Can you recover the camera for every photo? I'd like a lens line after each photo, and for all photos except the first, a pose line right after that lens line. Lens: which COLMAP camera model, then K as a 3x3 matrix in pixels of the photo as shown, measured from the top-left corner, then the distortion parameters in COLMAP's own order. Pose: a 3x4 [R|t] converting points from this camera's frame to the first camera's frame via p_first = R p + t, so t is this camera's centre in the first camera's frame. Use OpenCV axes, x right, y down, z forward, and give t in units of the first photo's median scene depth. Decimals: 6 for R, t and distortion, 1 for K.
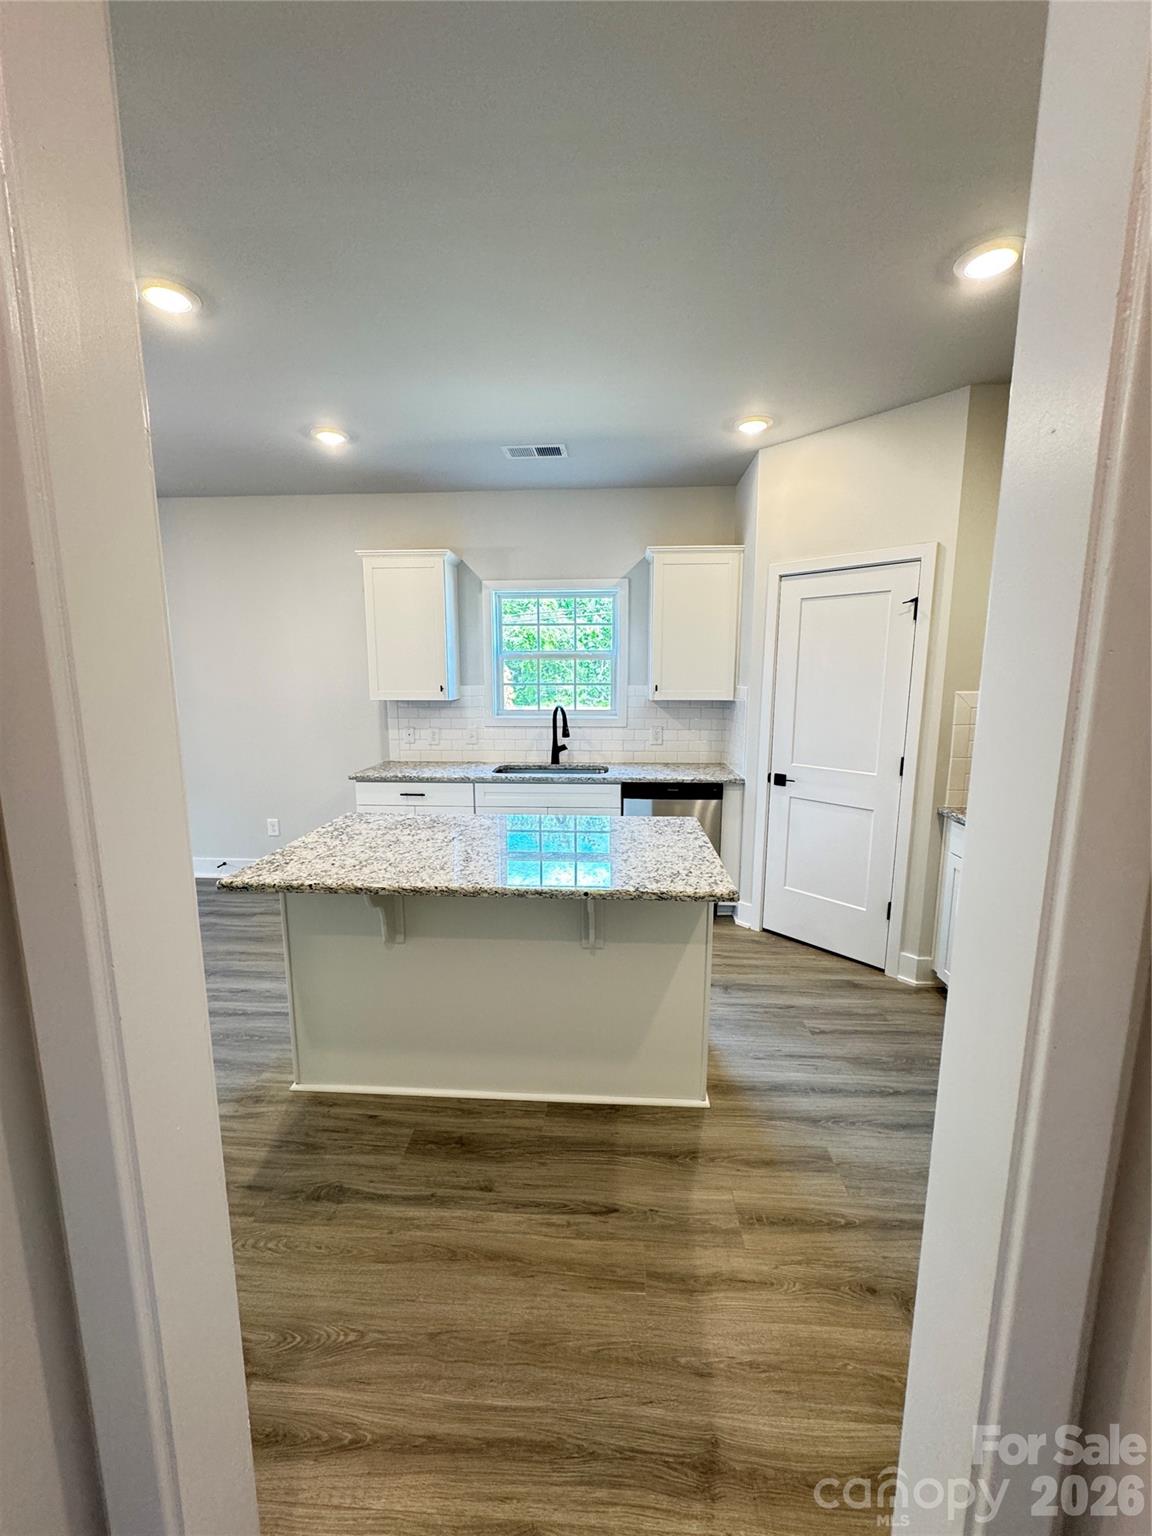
lens RADIAL K [[614.6, 0, 573.8], [0, 614.6, 766.7], [0, 0, 1]] dist [-0.001487, -0.000212]
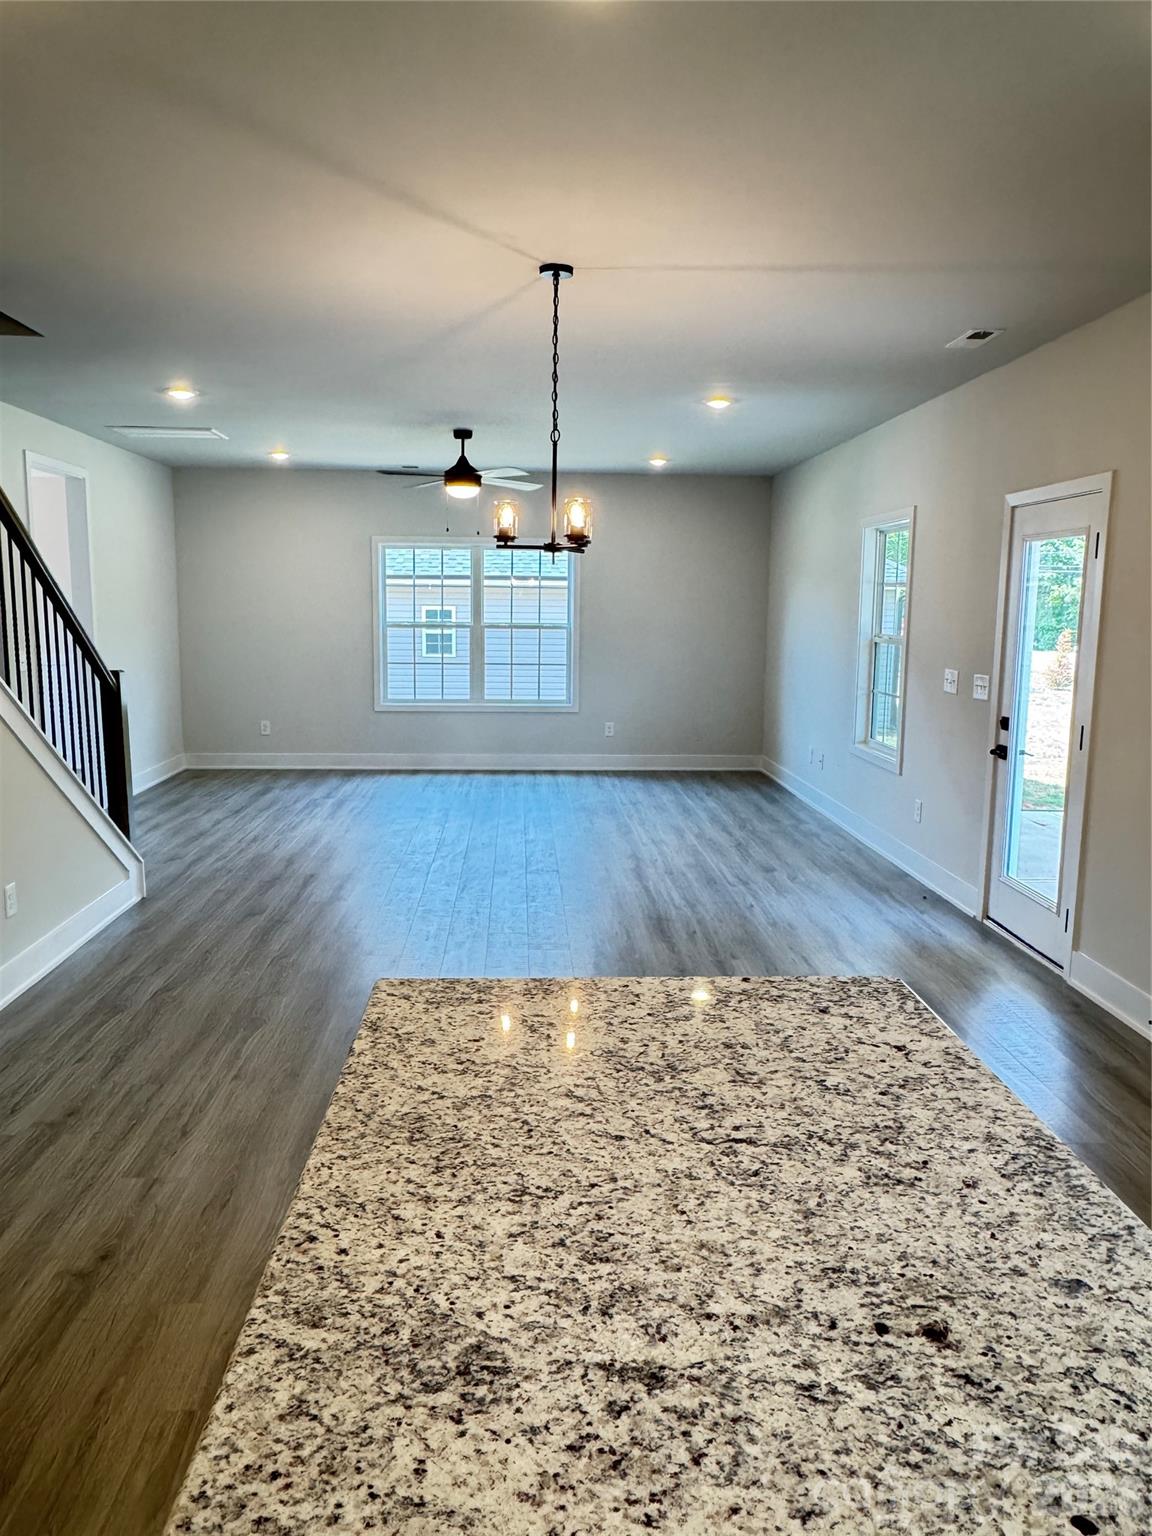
lens RADIAL K [[1079.7, 0, 570.0], [0, 1079.7, 762.8], [0, 0, 1]] dist [-0.006098, 0.002980]
pose [[0.108629, 0.150165, -0.982675, 0.393803], [-0.161113, 0.978115, 0.131658, -0.168337], [0.980940, 0.144019, 0.130445, 0.974207]]
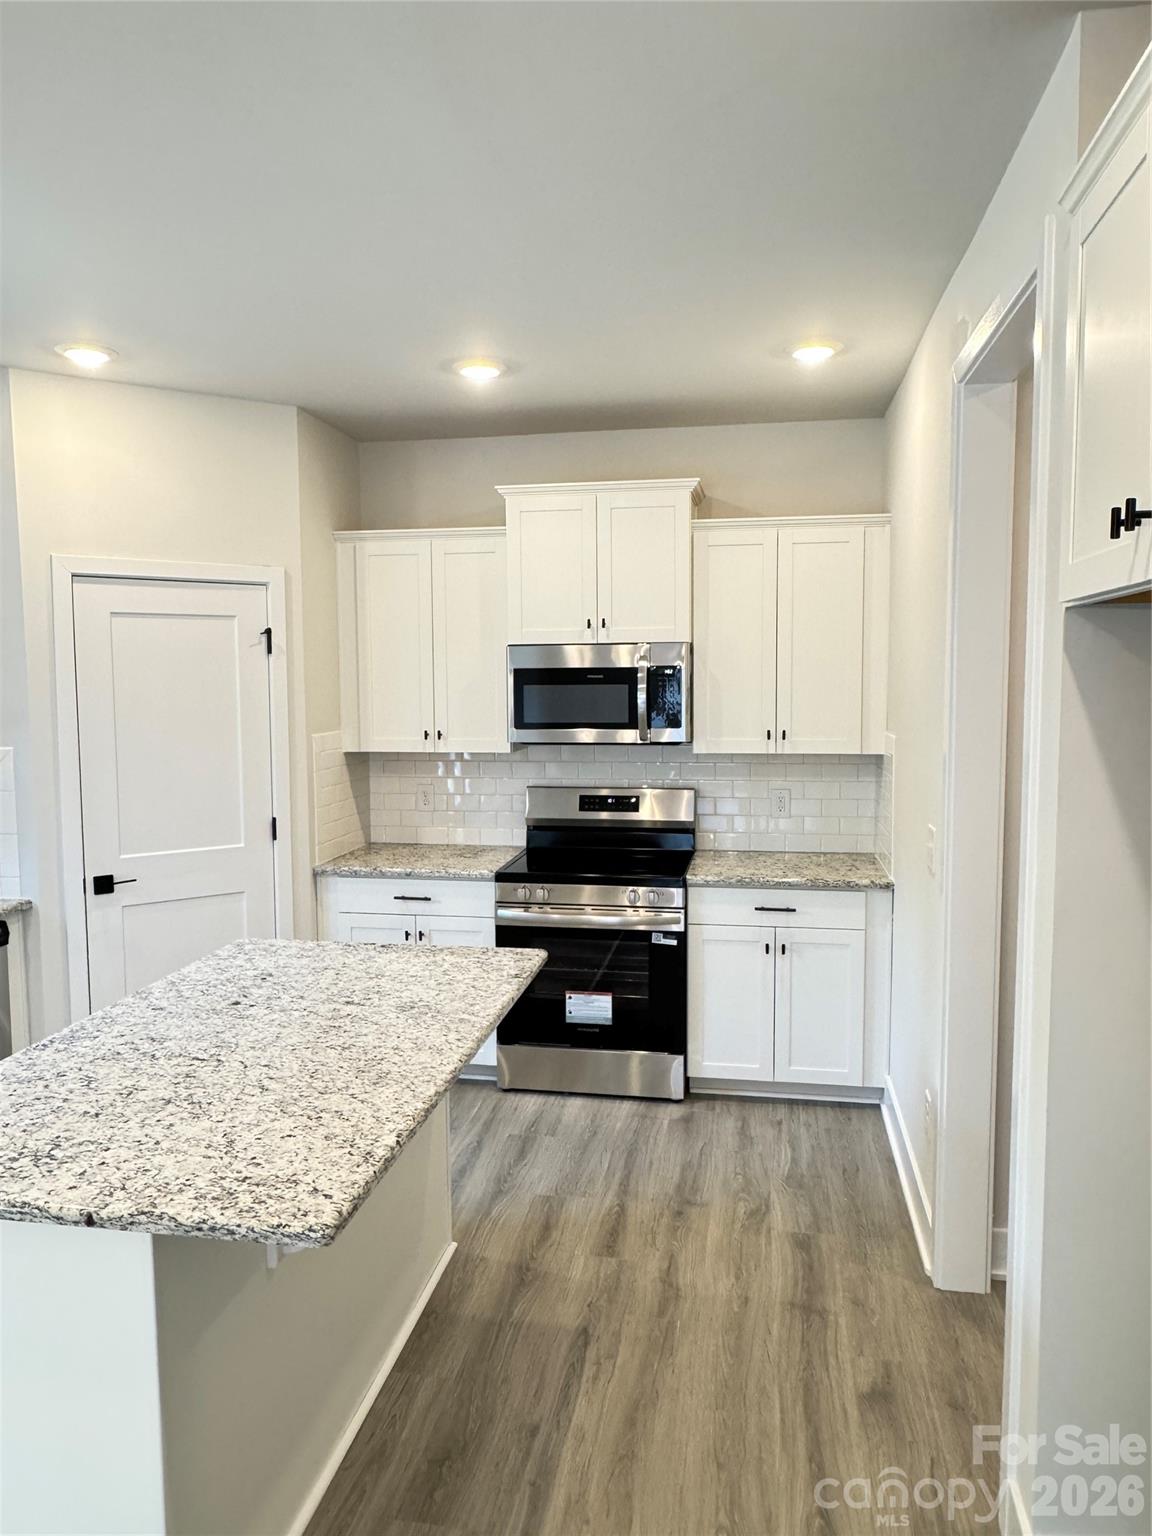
lens RADIAL K [[1079.7, 0, 577.7], [0, 1079.7, 769.8], [0, 0, 1]] dist [-0.006098, 0.002980]
pose [[0.105550, -0.087503, 0.990557, -1.287707], [0.157594, 0.985004, 0.070220, -0.175915], [-0.981847, 0.148694, 0.117757, 0.637268]]
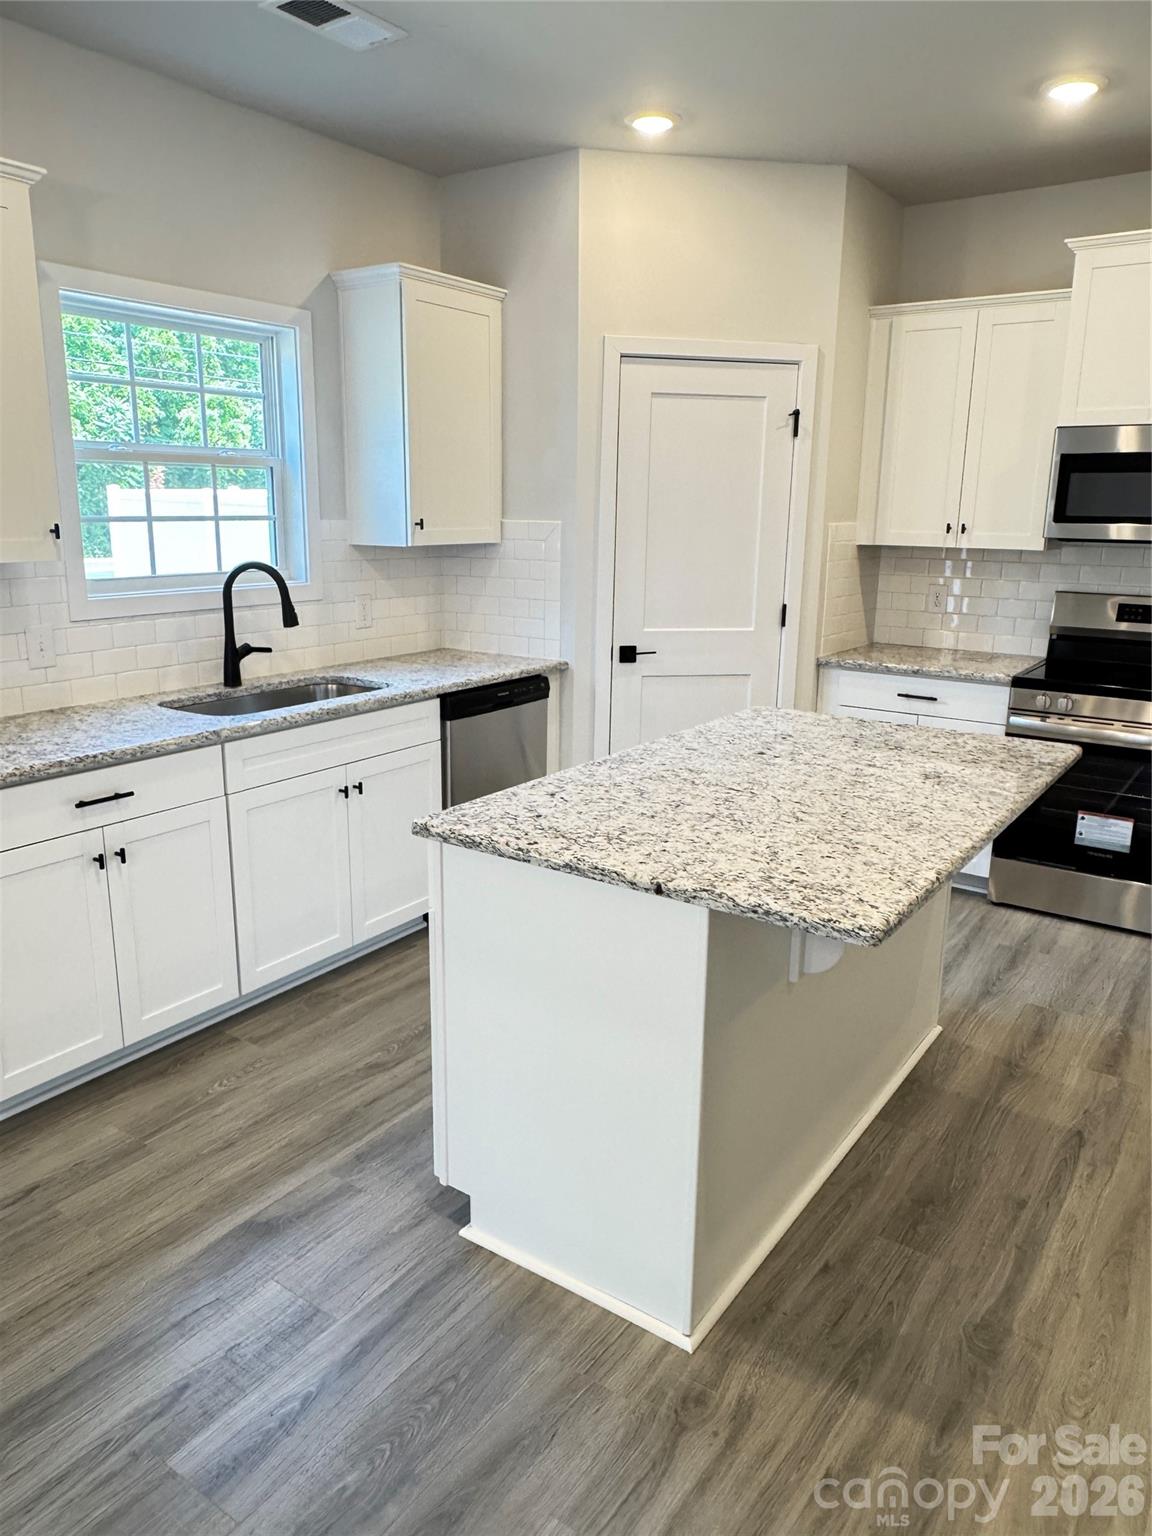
lens RADIAL K [[1079.7, 0, 562.8], [0, 1079.7, 765.7], [0, 0, 1]] dist [-0.006098, 0.002980]
pose [[0.521284, -0.195021, 0.830801, -1.338165], [0.117508, 0.980668, 0.156470, -0.098790], [-0.845254, 0.016060, 0.534123, 0.720728]]
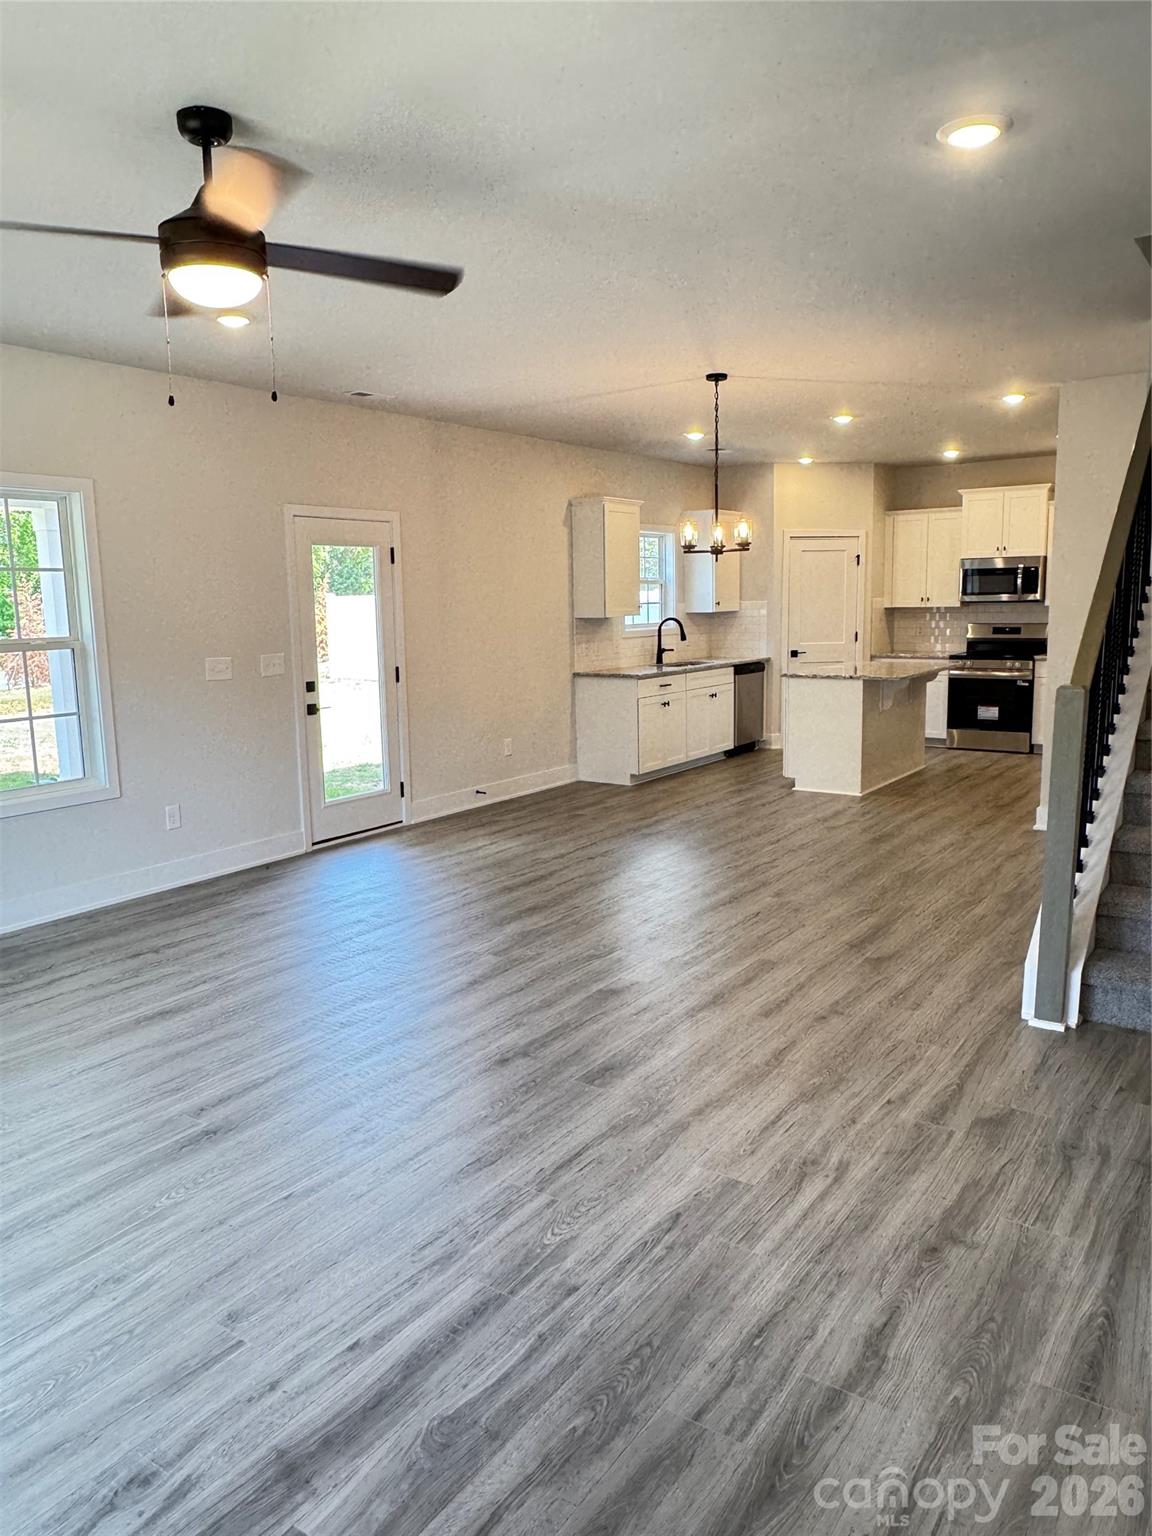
lens RADIAL K [[1079.7, 0, 582.1], [0, 1079.7, 746.5], [0, 0, 1]] dist [-0.006098, 0.002980]
pose [[0.516878, -0.125739, 0.846774, -4.569443], [0.148042, 0.987380, 0.056252, 0.035878], [-0.843161, 0.096283, 0.528970, -0.133059]]
